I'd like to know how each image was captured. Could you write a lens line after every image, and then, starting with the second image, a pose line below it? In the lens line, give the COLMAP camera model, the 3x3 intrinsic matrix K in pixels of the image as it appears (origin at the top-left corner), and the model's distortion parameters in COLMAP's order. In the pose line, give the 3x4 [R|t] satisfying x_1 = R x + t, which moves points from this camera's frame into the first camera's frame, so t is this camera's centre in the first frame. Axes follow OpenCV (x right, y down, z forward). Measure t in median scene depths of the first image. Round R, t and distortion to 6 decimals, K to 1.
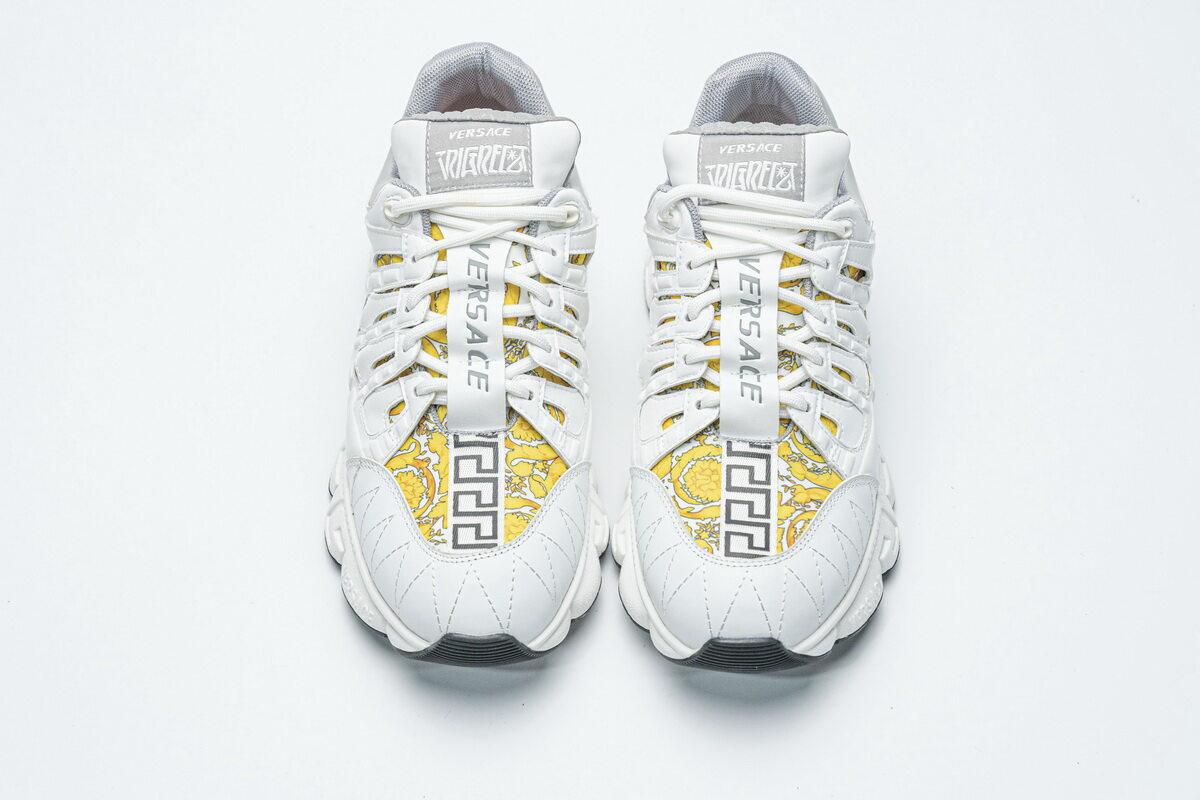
lens RADIAL K [[2381.7, 0, 600.0], [0, 2381.7, 400.0], [0, 0, 1]] dist [0.036846, -0.148868]
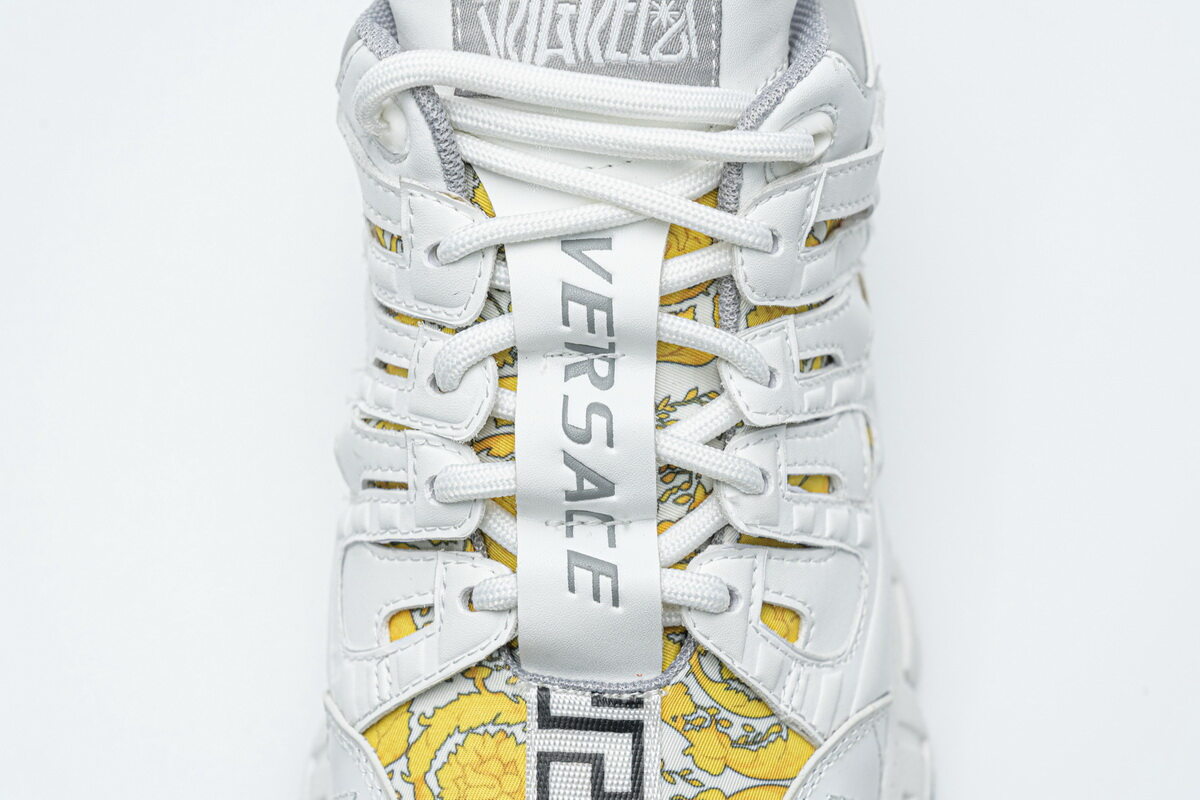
lens RADIAL K [[2381.7, 0, 600.0], [0, 2381.7, 400.0], [0, 0, 1]] dist [0.036846, -0.148868]
pose [[0.999103, -0.030454, 0.029426, 0.053122], [0.021106, 0.960506, 0.277459, -0.145904], [-0.036714, -0.276589, 0.960287, 0.610763]]
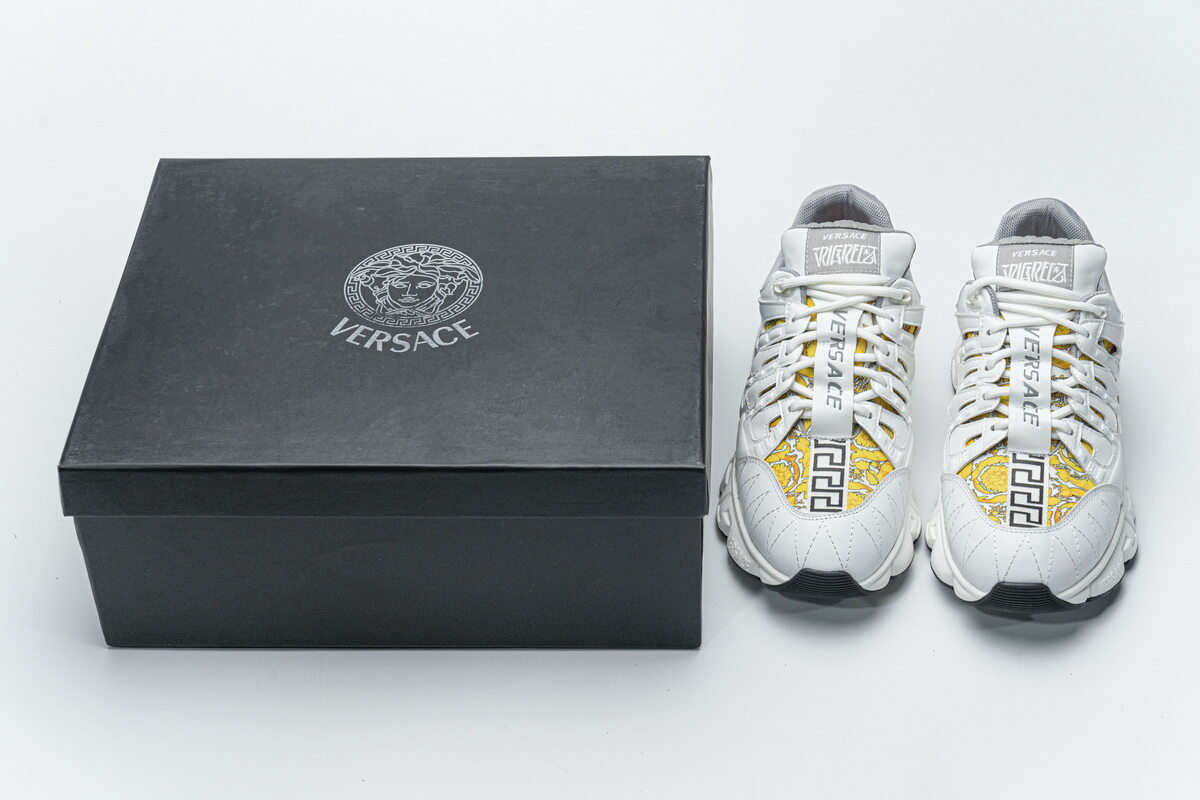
lens RADIAL K [[2381.7, 0, 600.0], [0, 2381.7, 400.0], [0, 0, 1]] dist [0.036846, -0.148868]
pose [[0.992940, 0.034820, -0.113390, -0.029725], [-0.051356, 0.987899, -0.146348, 0.203359], [0.106922, 0.151138, 0.982713, -0.407838]]
